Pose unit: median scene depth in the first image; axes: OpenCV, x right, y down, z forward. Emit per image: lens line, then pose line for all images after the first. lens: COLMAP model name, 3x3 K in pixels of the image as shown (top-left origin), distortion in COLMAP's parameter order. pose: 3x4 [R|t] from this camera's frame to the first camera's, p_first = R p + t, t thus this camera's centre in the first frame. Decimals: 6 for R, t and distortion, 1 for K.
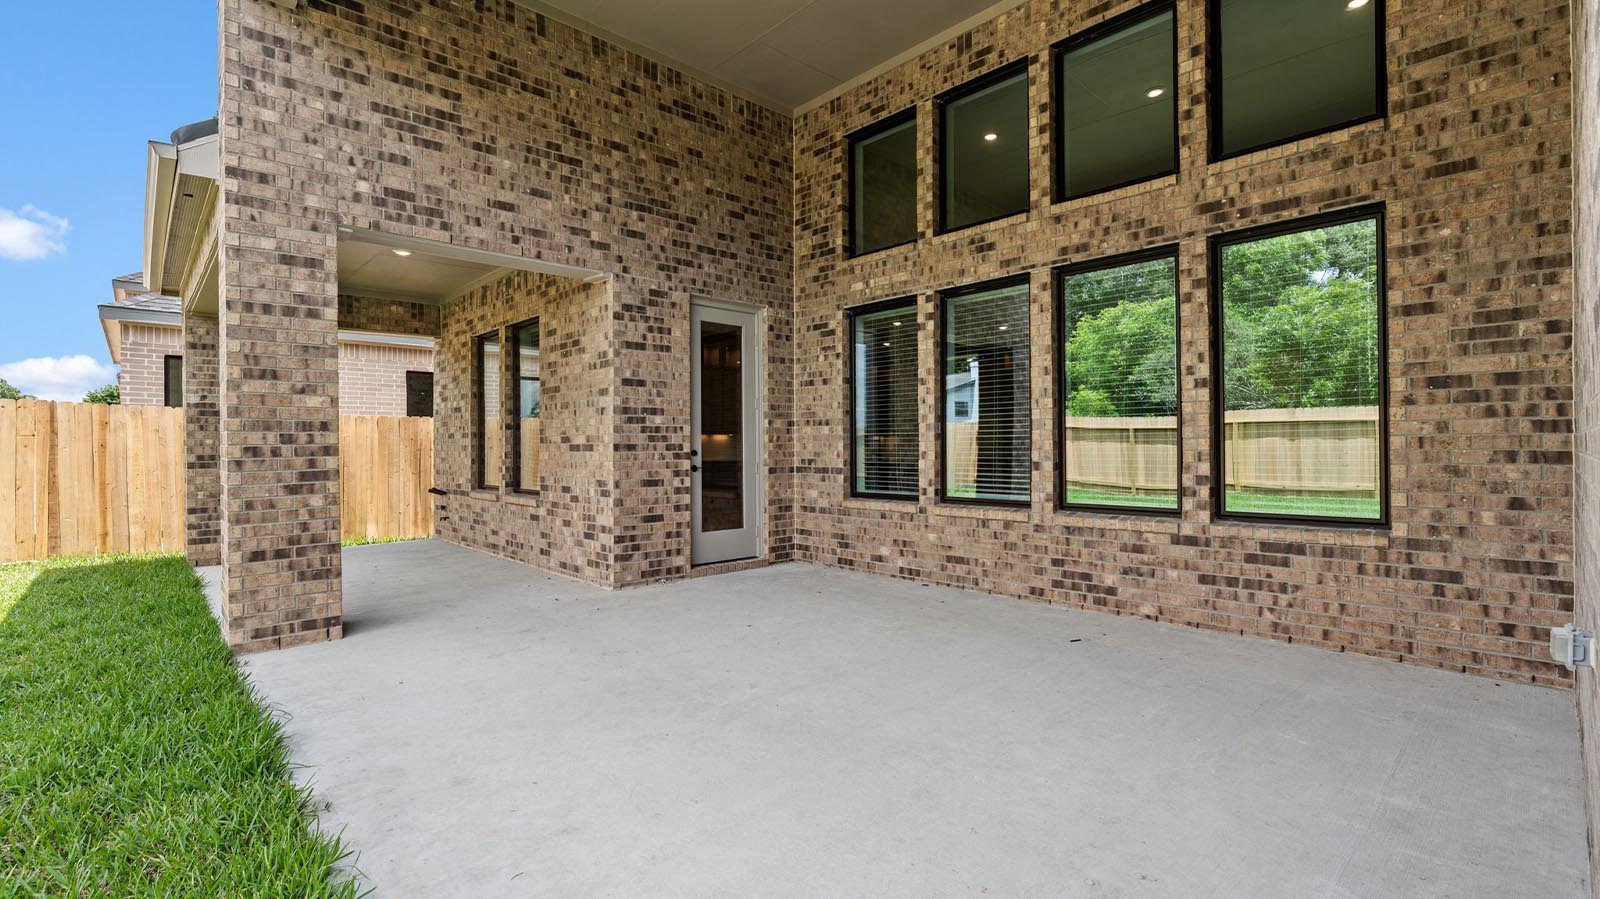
lens RADIAL K [[717.9, 0, 801.2], [0, 717.9, 444.6], [0, 0, 1]] dist [-0.008432, 0.000434]
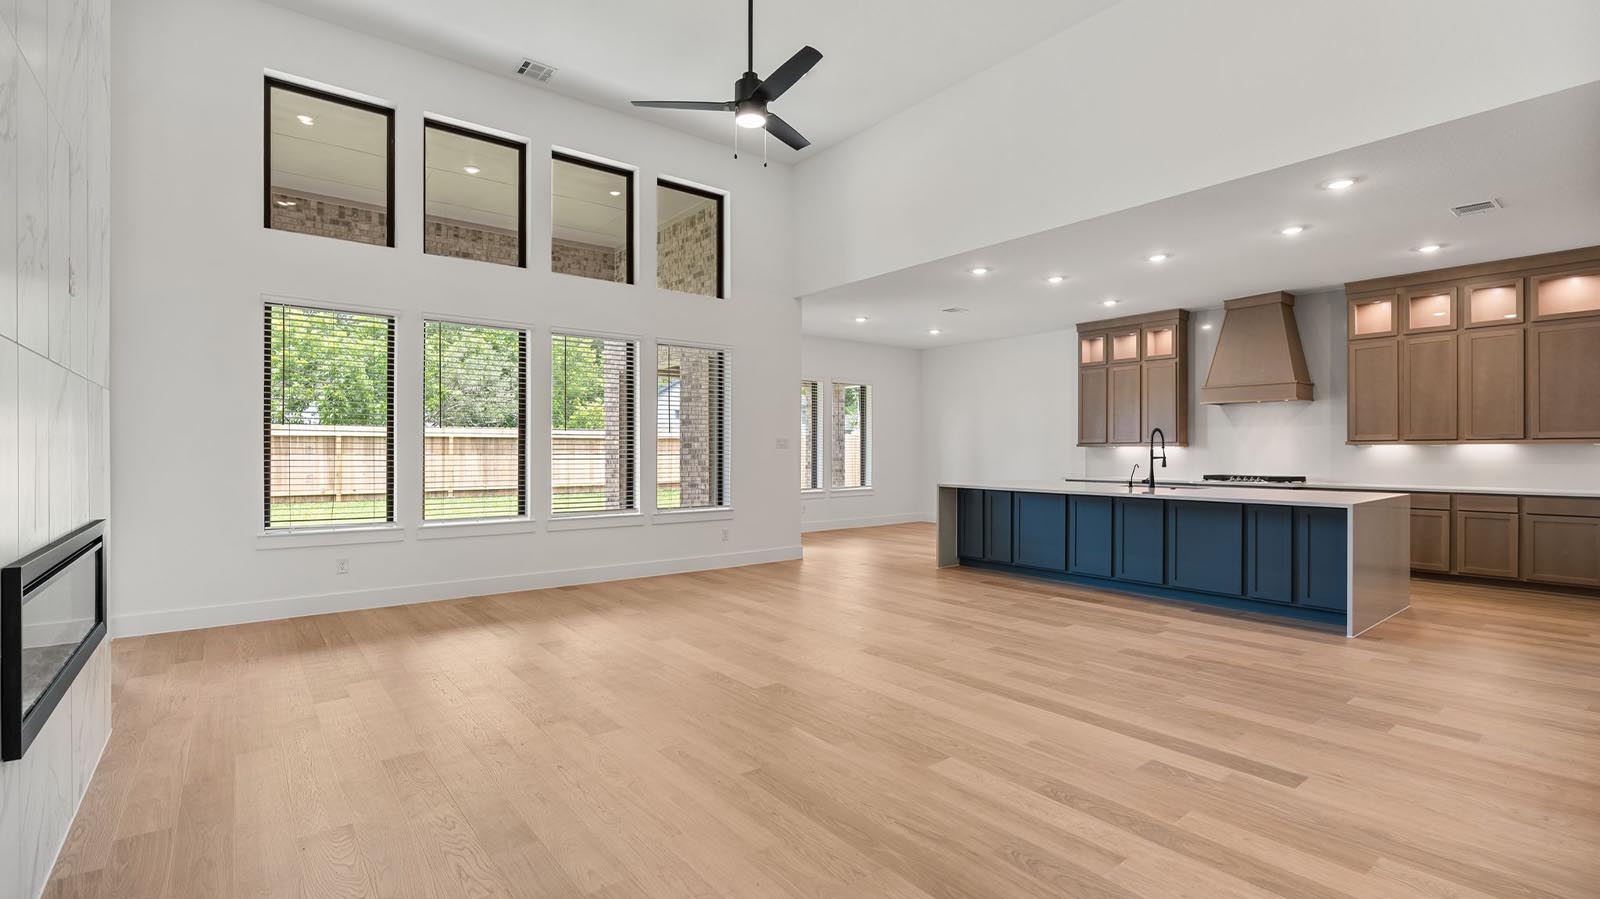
lens RADIAL K [[717.9, 0, 787.6], [0, 717.9, 455.4], [0, 0, 1]] dist [-0.008432, 0.000434]
pose [[-0.088253, -0.002254, -0.996096, 1.321914], [-0.002283, 0.999995, -0.002061, -0.009346], [0.996095, 0.002093, -0.088258, 1.337734]]
